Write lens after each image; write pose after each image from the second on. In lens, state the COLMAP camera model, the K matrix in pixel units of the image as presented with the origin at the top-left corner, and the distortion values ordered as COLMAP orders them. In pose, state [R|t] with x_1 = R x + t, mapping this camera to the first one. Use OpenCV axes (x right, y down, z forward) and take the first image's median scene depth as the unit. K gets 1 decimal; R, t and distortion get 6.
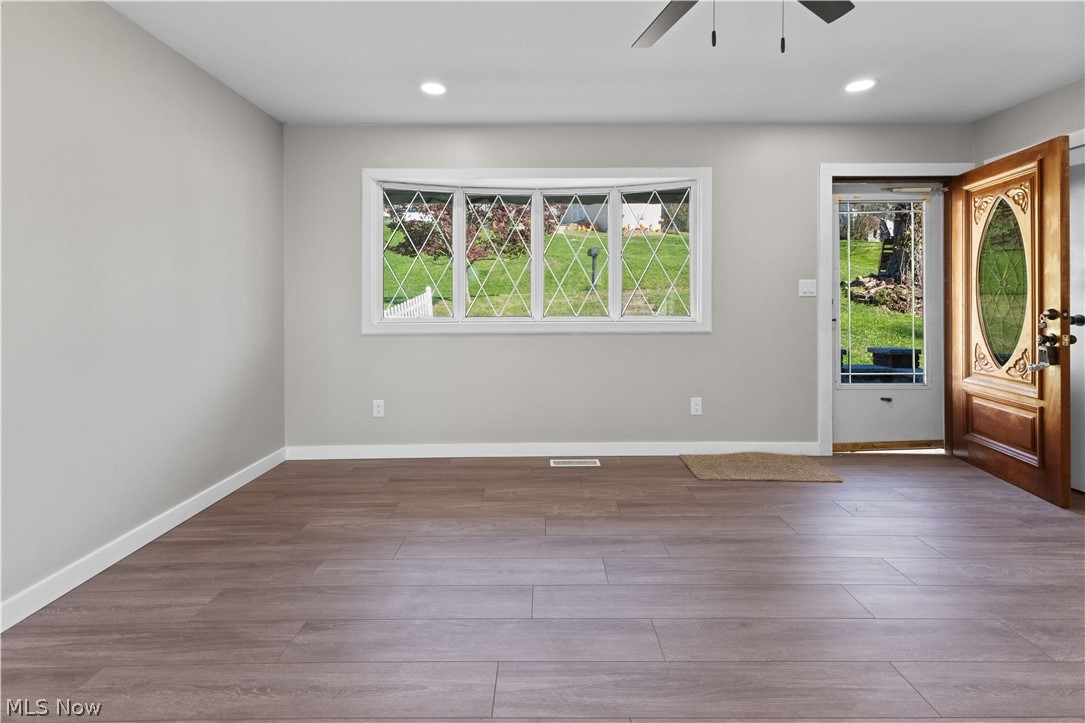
lens RADIAL K [[487.0, 0, 548.1], [0, 487.0, 302.5], [0, 0, 1]] dist [0.011006, -0.000490]
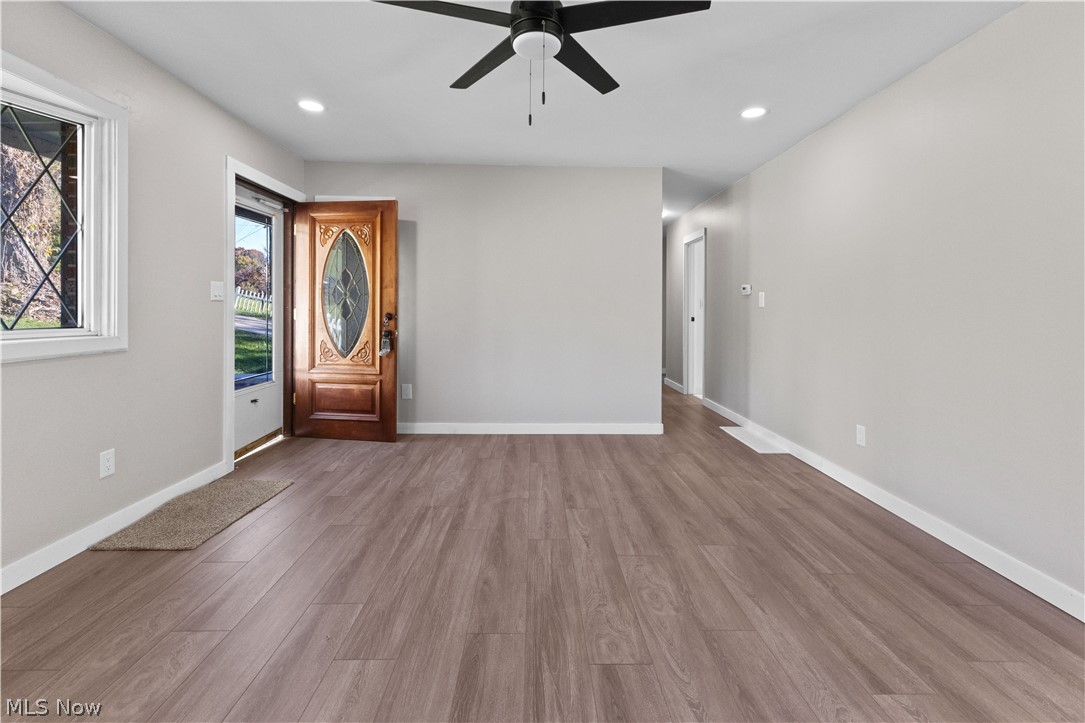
lens RADIAL K [[494.2, 0, 540.8], [0, 494.2, 309.5], [0, 0, 1]] dist [0.005866, 0.000396]
pose [[-0.012087, 0.000551, 0.999927, -0.420915], [-0.010163, 0.999948, -0.000673, -0.001420], [-0.999875, -0.010170, -0.012081, 0.468554]]
